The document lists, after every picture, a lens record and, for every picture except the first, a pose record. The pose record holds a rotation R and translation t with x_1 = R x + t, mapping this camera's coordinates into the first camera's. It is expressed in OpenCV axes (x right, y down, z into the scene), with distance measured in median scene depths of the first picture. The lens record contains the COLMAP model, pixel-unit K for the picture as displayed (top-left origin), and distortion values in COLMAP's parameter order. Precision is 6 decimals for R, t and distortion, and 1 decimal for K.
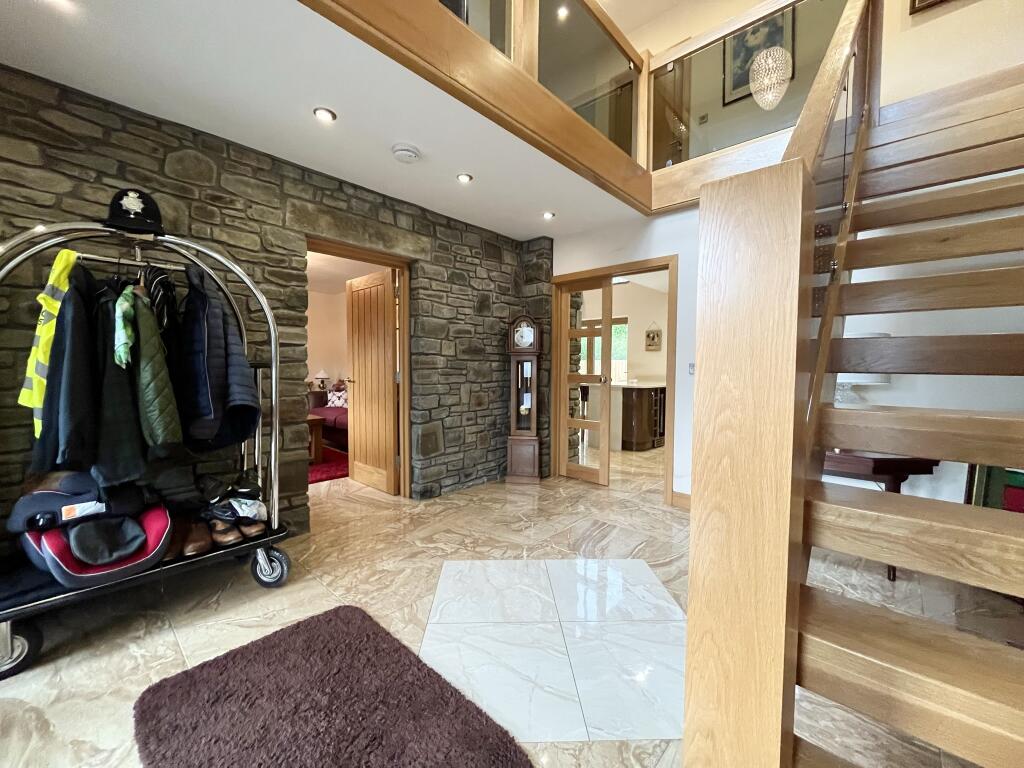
lens RADIAL K [[411.8, 0, 512.6], [0, 411.8, 387.7], [0, 0, 1]] dist [0.001010, 0.000107]
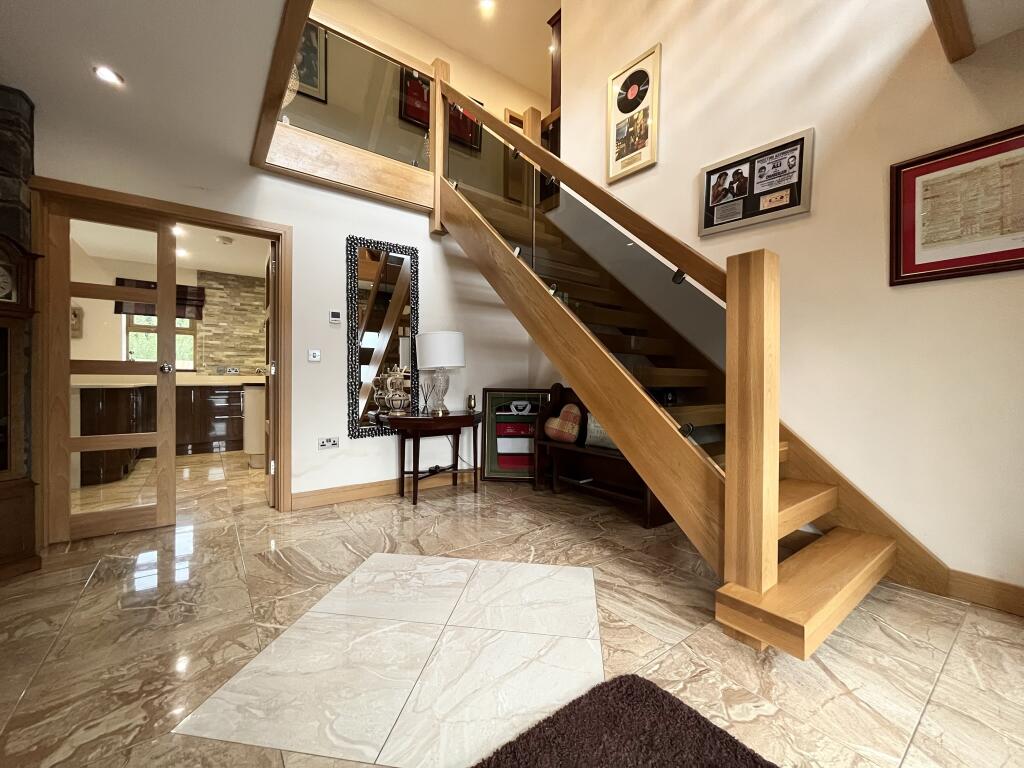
lens RADIAL K [[411.8, 0, 511.4], [0, 411.8, 378.2], [0, 0, 1]] dist [0.001010, 0.000107]
pose [[0.185796, -0.004069, 0.982580, -0.483568], [0.048979, 0.998787, -0.005125, 0.042208], [-0.981367, 0.049078, 0.185770, 0.464063]]
